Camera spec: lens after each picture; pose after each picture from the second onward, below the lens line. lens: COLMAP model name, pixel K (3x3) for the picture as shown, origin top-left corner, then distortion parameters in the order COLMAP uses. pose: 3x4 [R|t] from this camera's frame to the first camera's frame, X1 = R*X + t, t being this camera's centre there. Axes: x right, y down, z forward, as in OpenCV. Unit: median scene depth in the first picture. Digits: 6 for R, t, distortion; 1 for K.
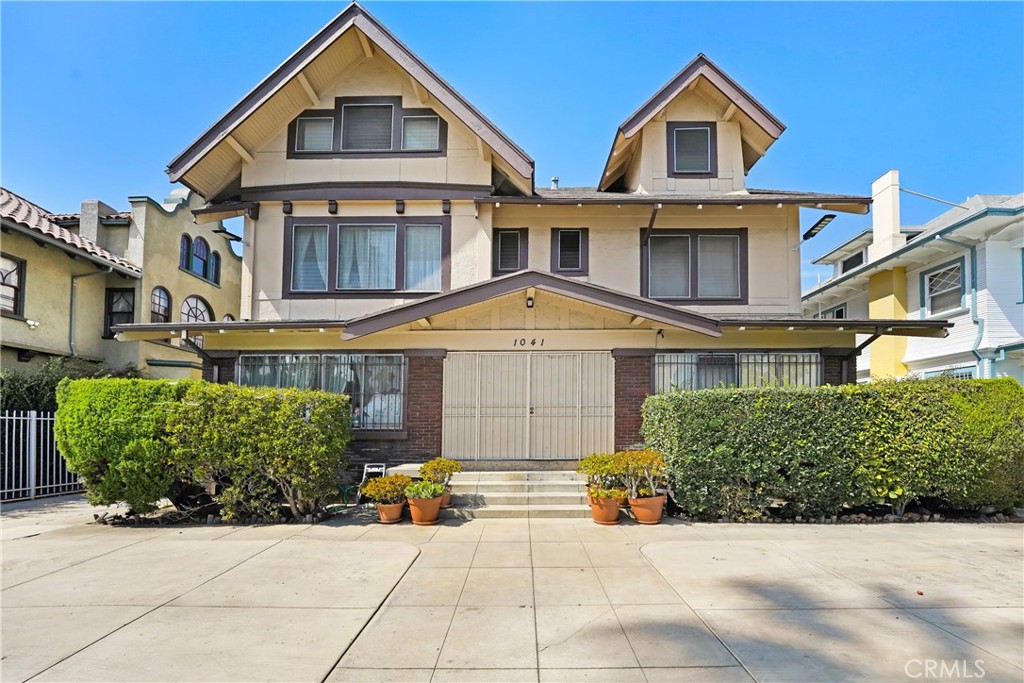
lens RADIAL K [[420.1, 0, 514.2], [0, 420.1, 414.6], [0, 0, 1]] dist [-0.008189, -0.000144]
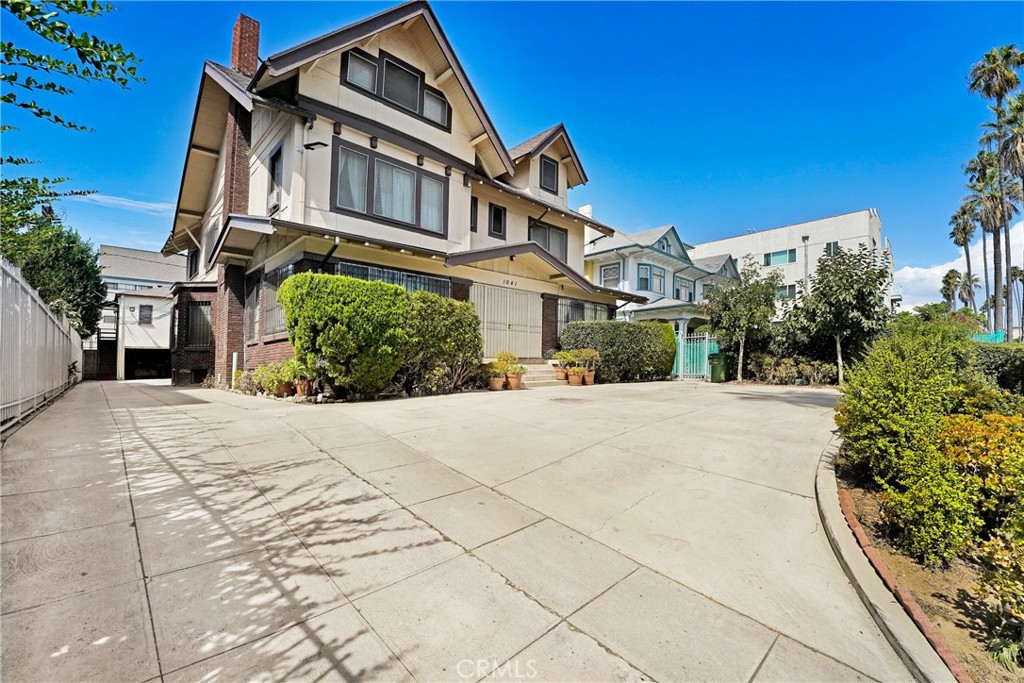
lens RADIAL K [[417.7, 0, 531.5], [0, 417.7, 359.1], [0, 0, 1]] dist [-0.000141, 0.000001]
pose [[0.694422, -0.000249, 0.719568, -0.949603], [-0.020228, 0.999598, 0.019867, 0.073367], [-0.719283, -0.028351, 0.694138, -0.136375]]
